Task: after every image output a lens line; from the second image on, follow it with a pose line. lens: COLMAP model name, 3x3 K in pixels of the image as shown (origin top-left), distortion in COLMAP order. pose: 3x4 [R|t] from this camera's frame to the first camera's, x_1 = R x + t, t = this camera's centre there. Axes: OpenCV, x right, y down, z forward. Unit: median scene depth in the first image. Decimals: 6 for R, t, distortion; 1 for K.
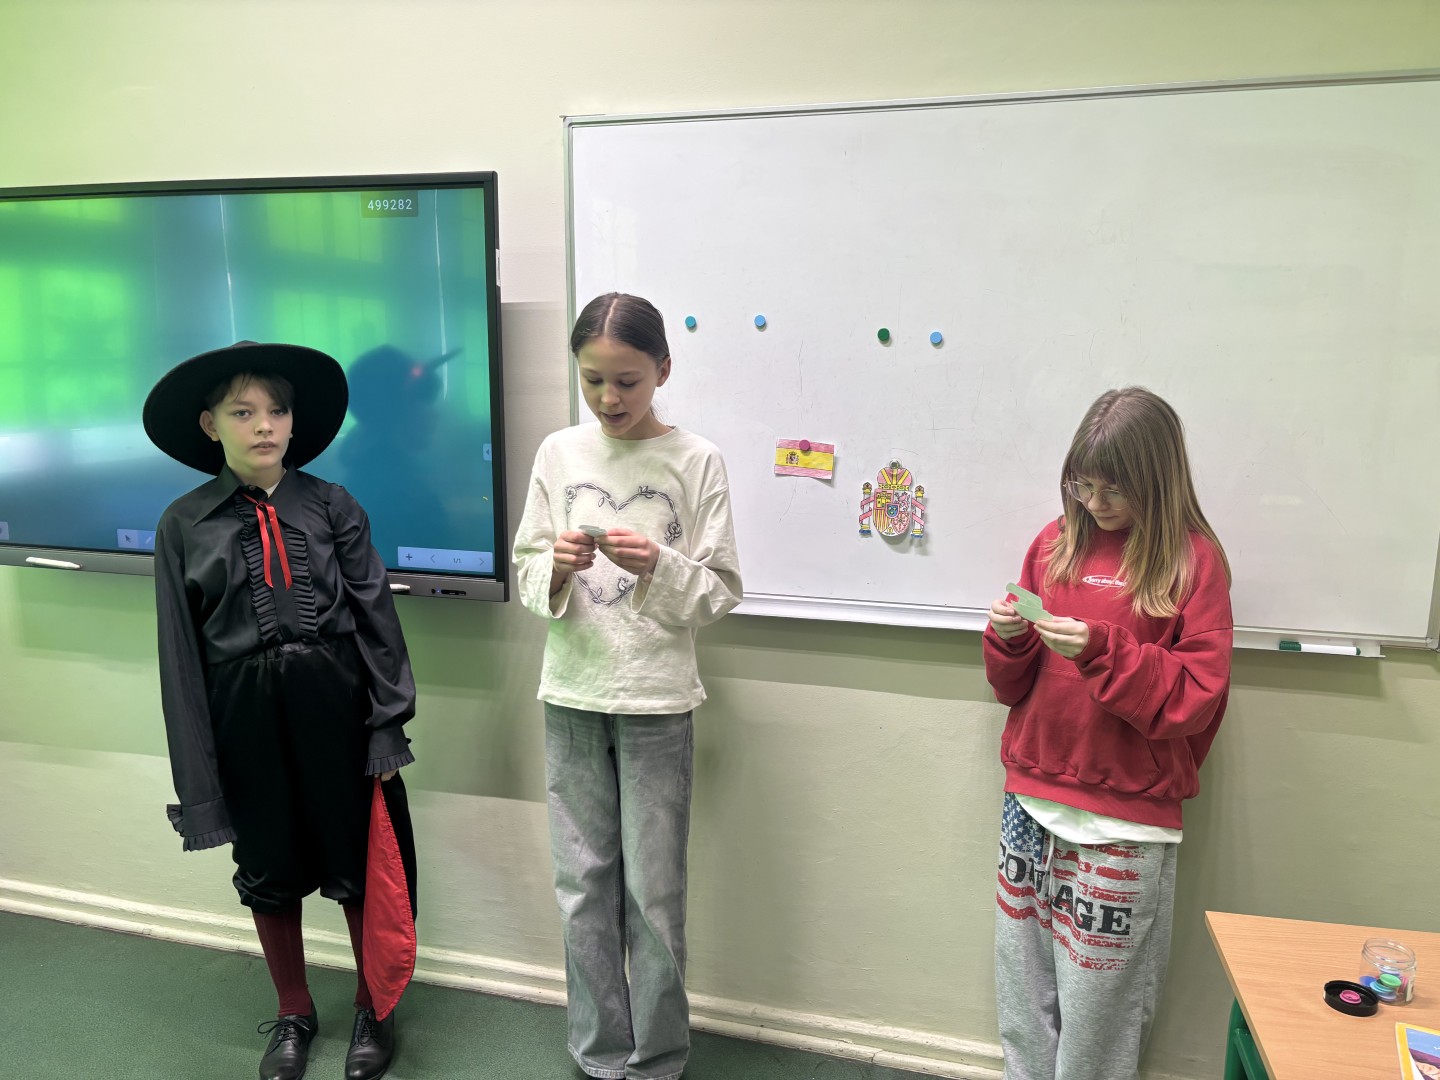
lens RADIAL K [[1099.3, 0, 724.1], [0, 1099.3, 547.4], [0, 0, 1]] dist [0.072272, -0.099460]
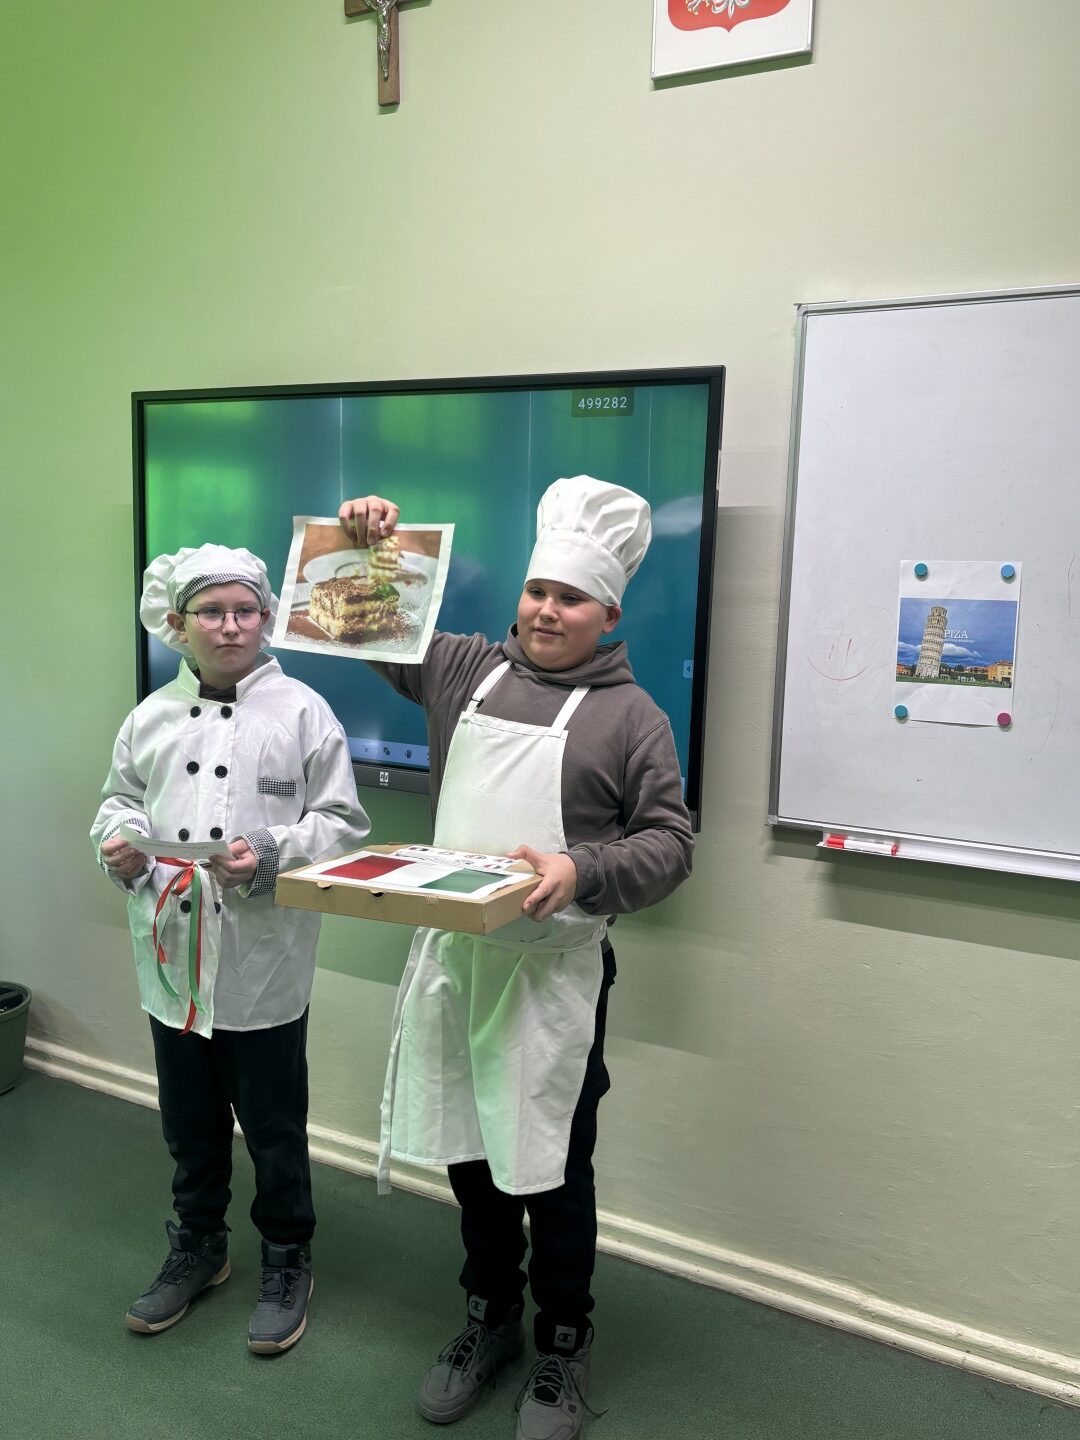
lens RADIAL K [[1155.9, 0, 542.5], [0, 1155.9, 720.0], [0, 0, 1]] dist [0.053076, -0.039561]
pose [[0.981108, 0.046494, -0.187790, -0.153589], [-0.053180, 0.998112, -0.030717, -0.008343], [0.186008, 0.040123, 0.981729, 0.038330]]
